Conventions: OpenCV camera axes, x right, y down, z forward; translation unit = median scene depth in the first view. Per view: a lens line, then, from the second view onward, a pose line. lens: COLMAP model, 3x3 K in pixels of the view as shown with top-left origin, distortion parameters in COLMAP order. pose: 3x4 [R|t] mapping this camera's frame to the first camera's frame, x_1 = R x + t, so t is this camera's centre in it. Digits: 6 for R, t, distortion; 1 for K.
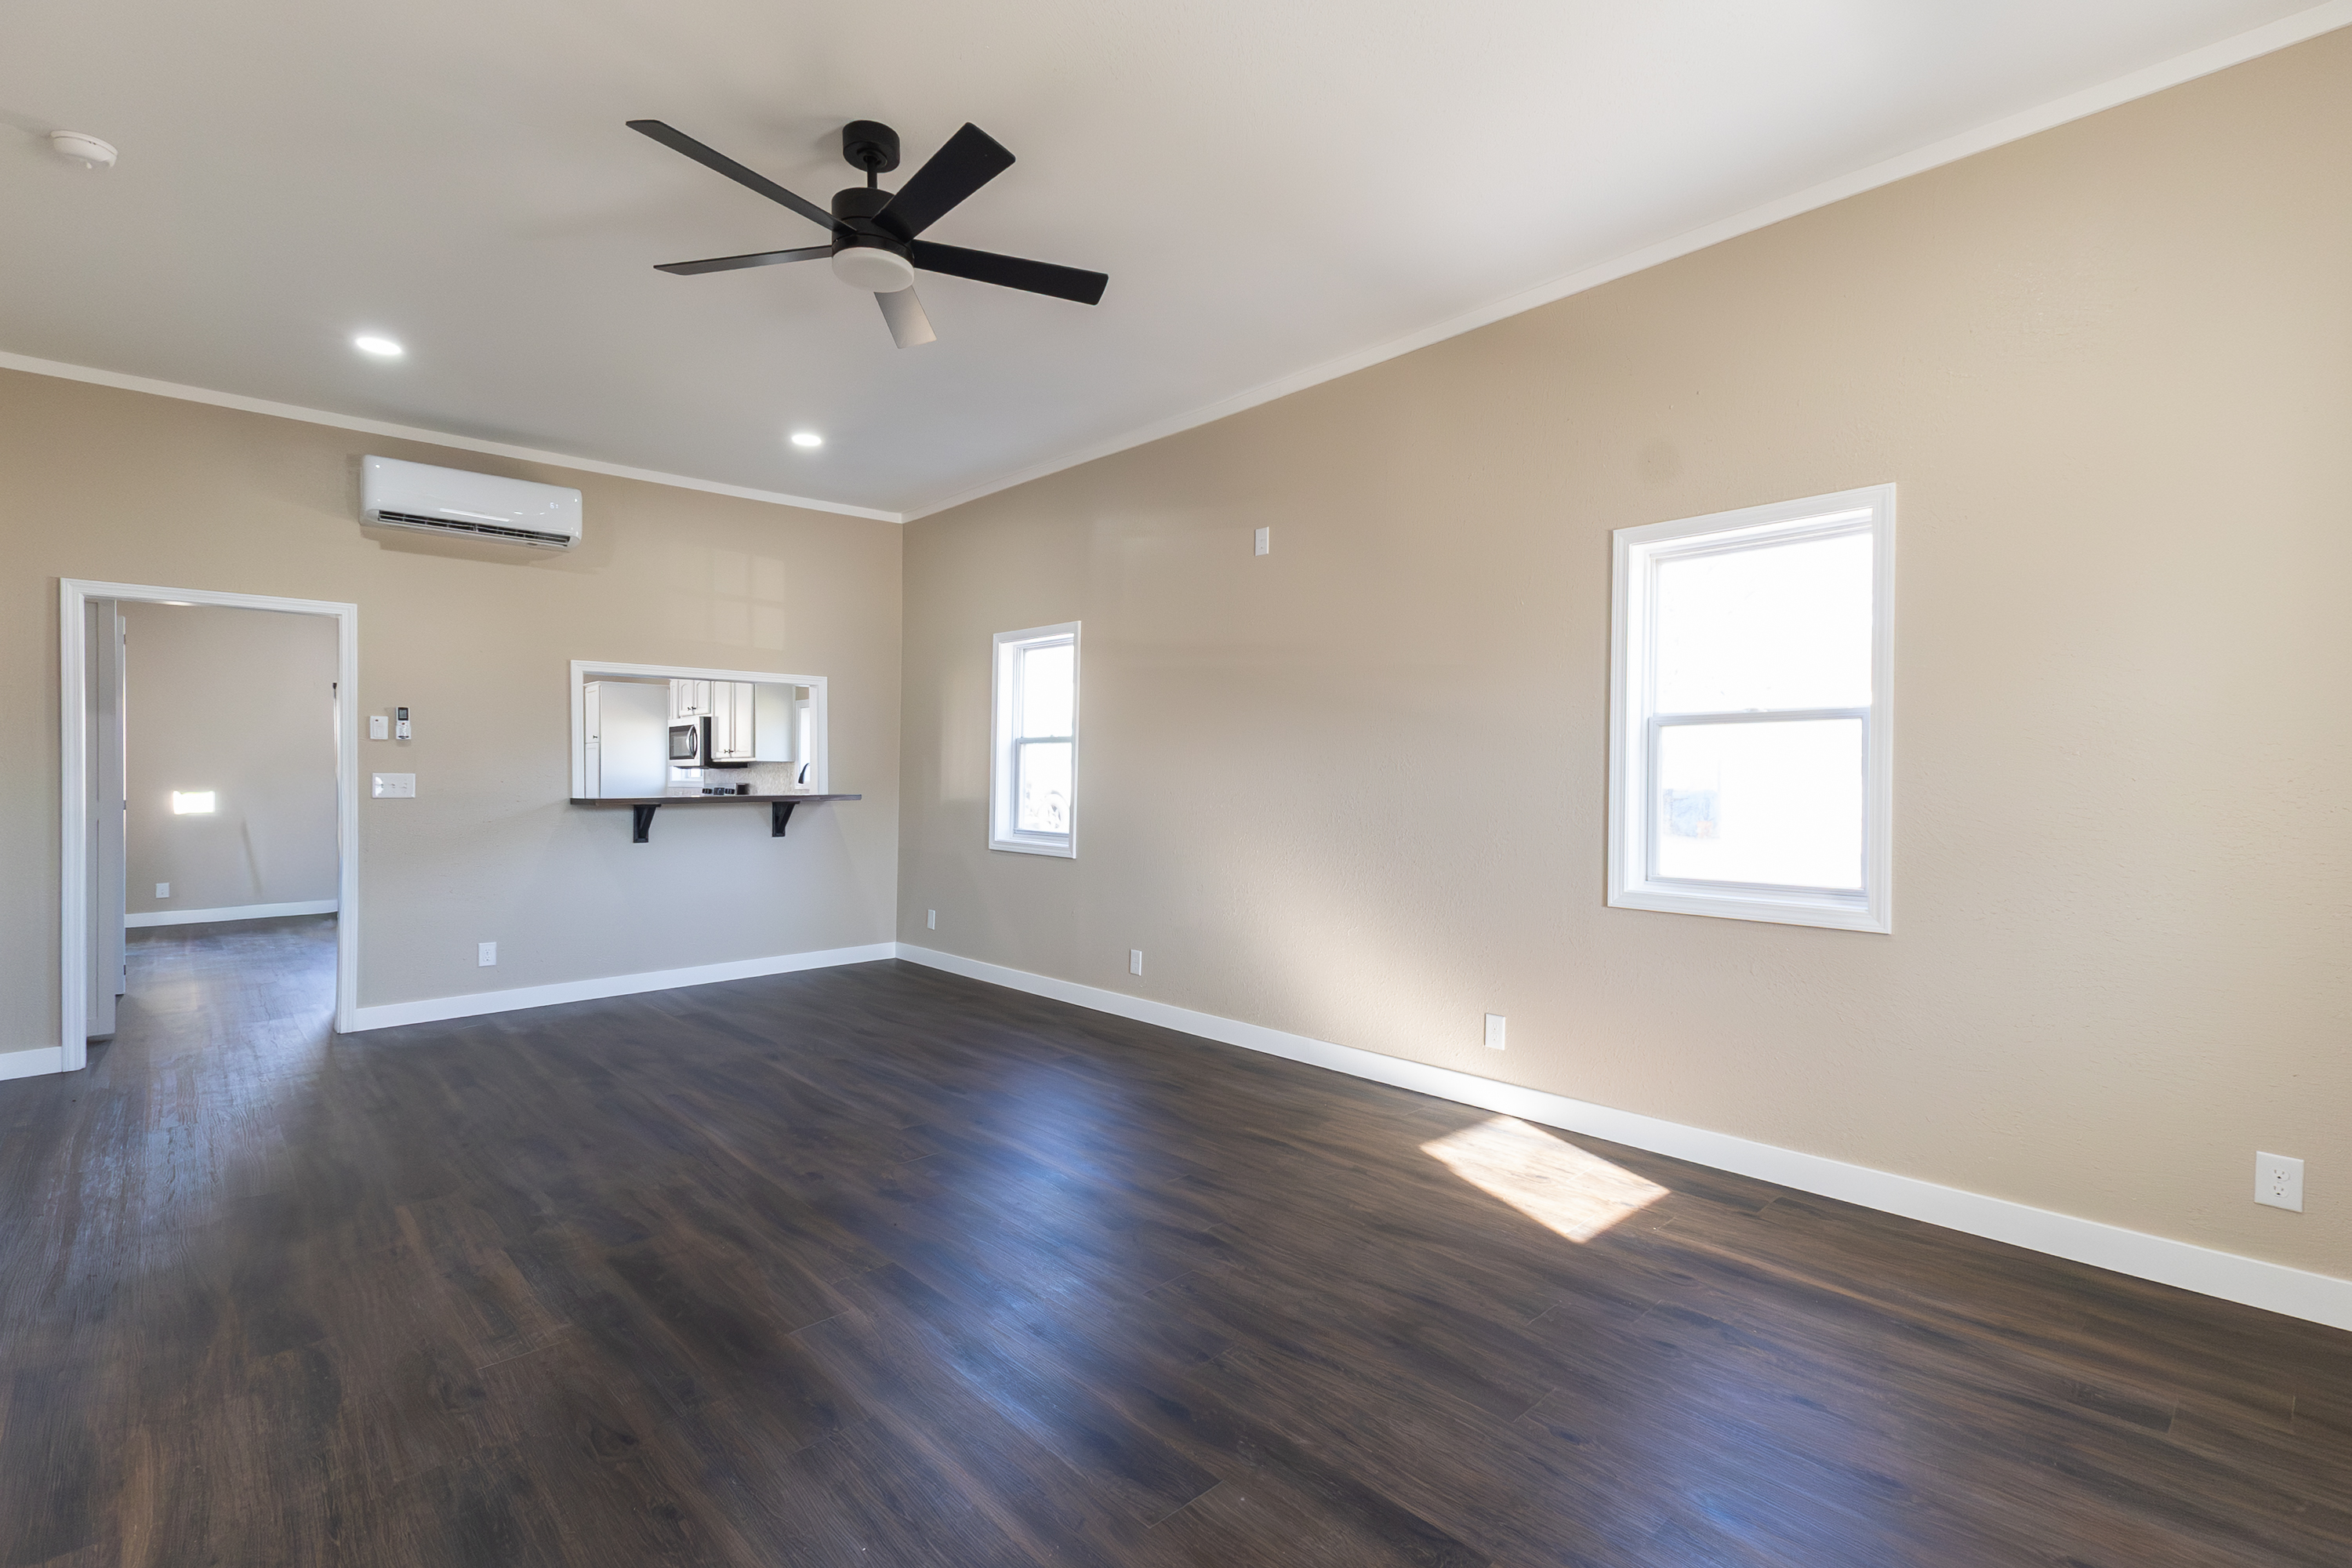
lens RADIAL K [[1066.7, 0, 1181.3], [0, 1066.7, 786.5], [0, 0, 1]] dist [0.034849, -0.013629]
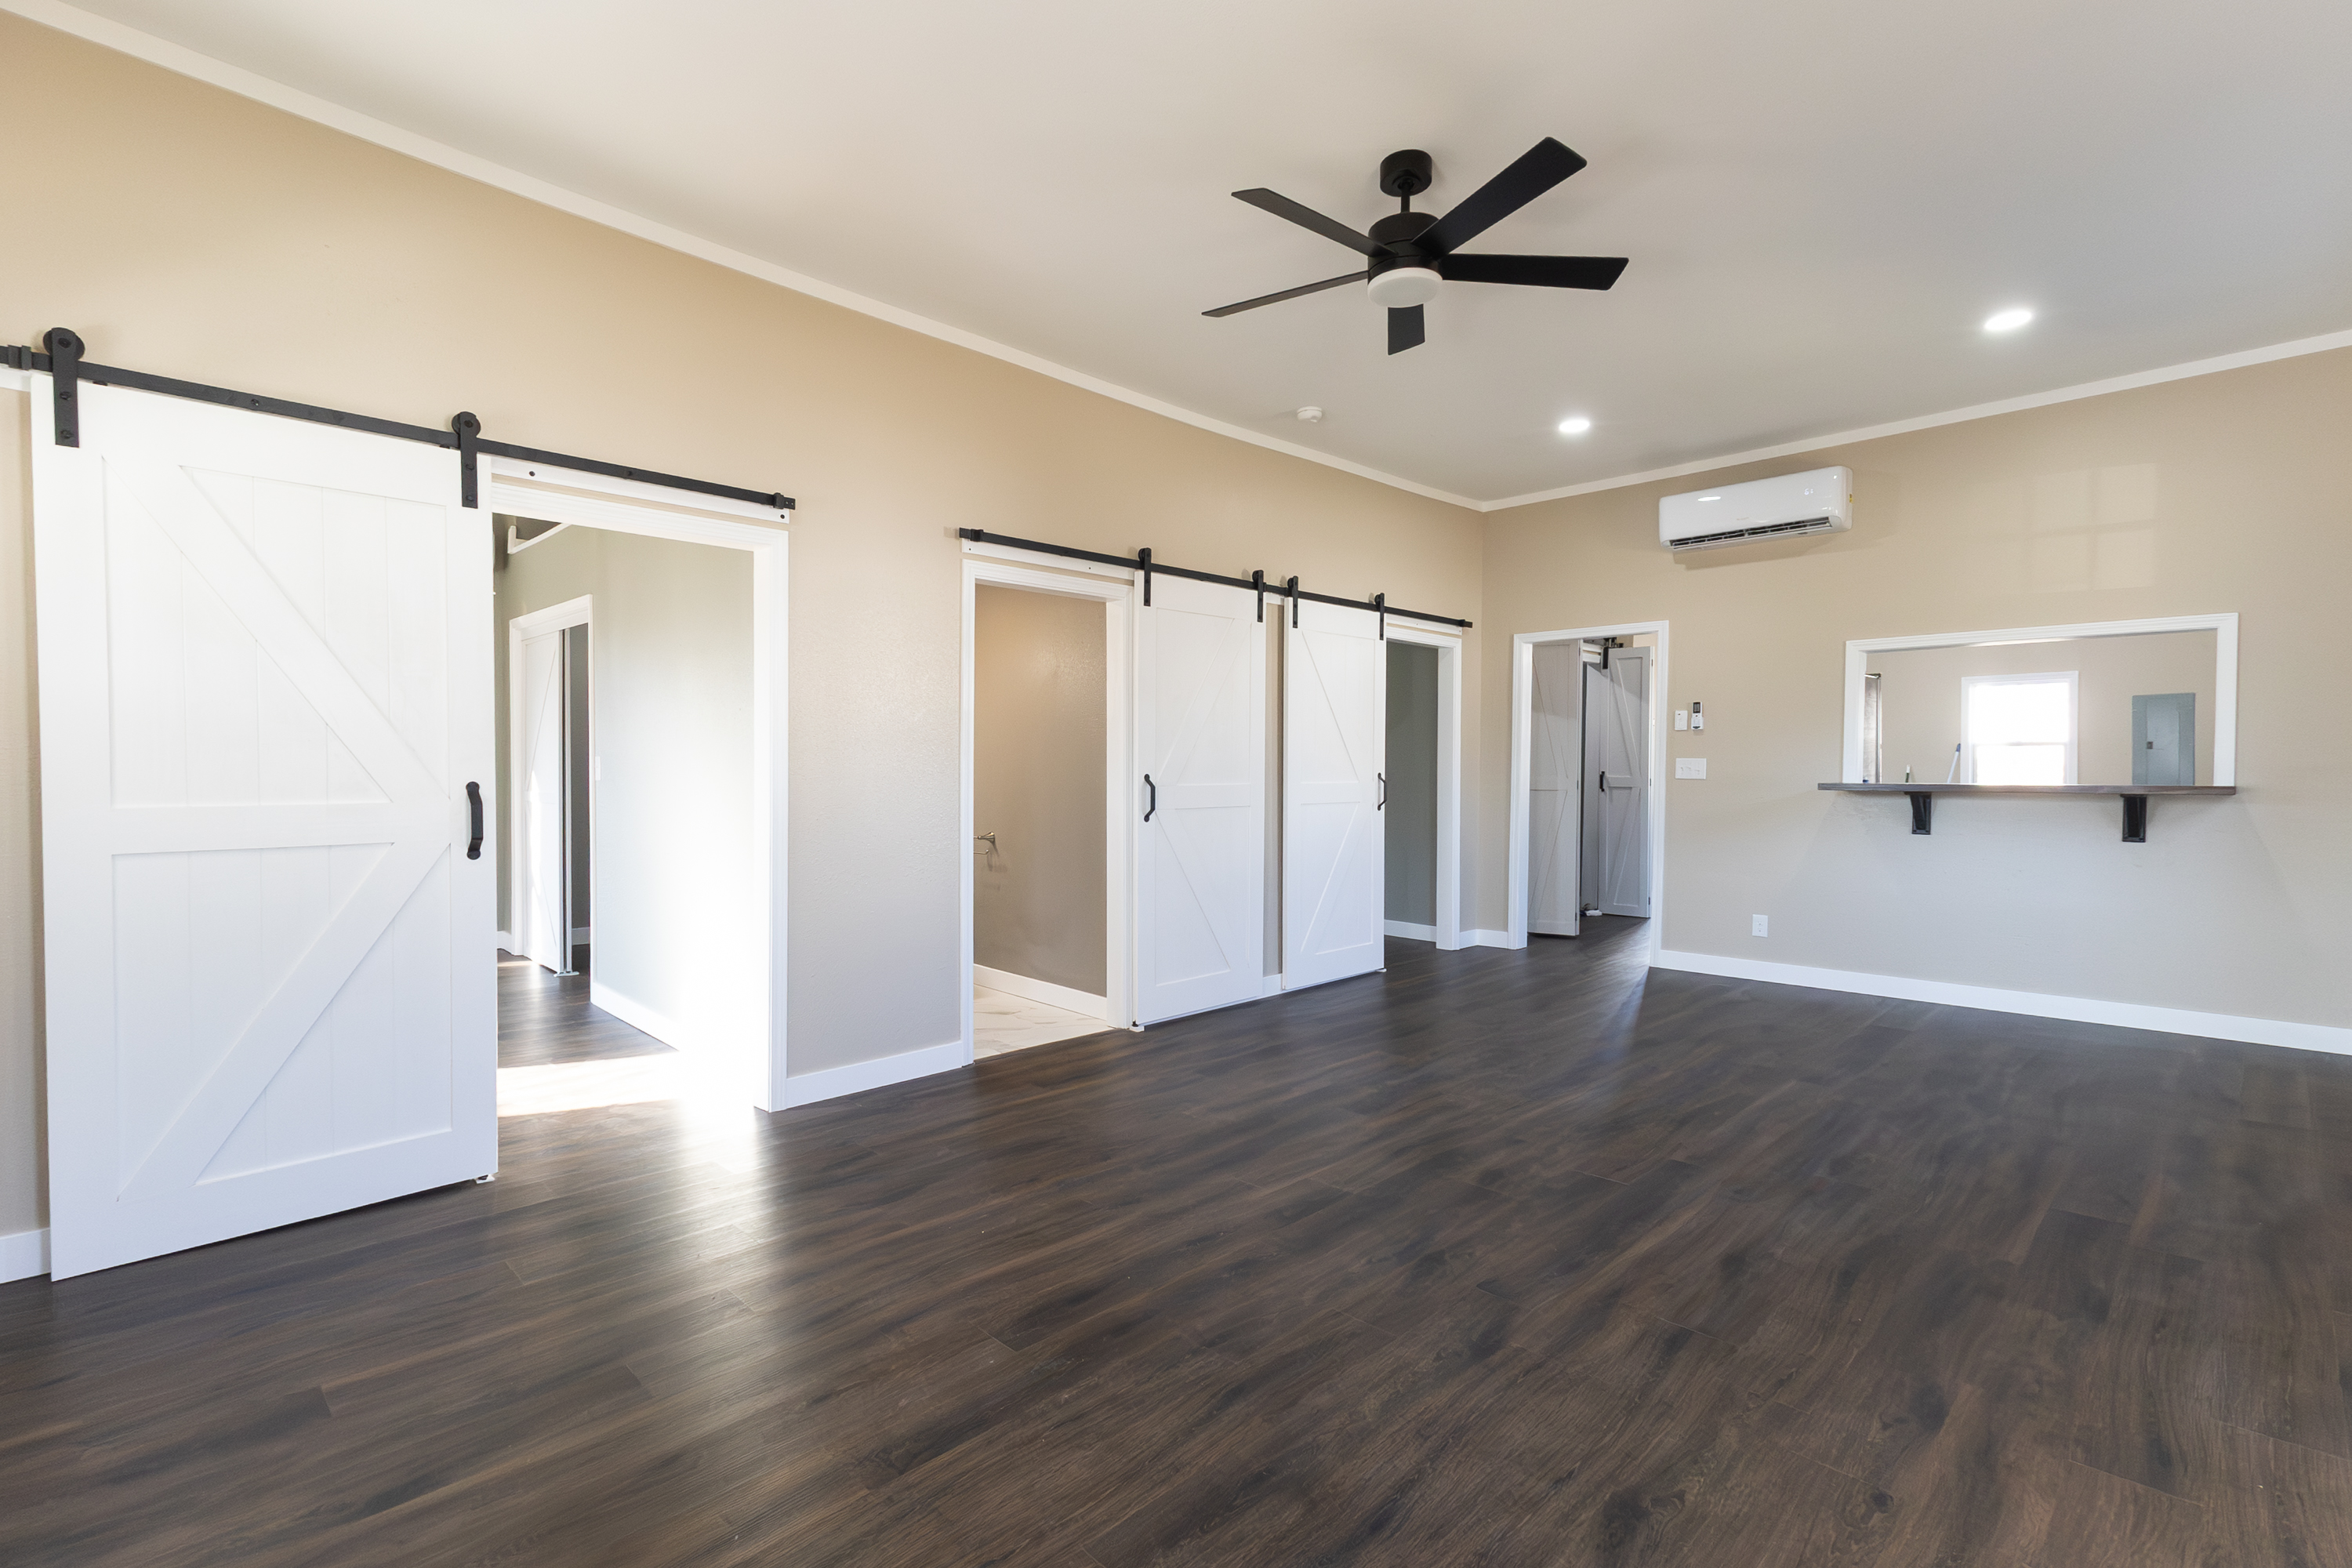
lens RADIAL K [[1066.7, 0, 1181.3], [0, 1066.7, 786.5], [0, 0, 1]] dist [0.034849, -0.013629]
pose [[0.041075, 0.022266, -0.998908, 0.529054], [-0.010590, 0.999705, 0.021848, -0.001436], [0.999100, 0.009681, 0.041299, 0.492734]]
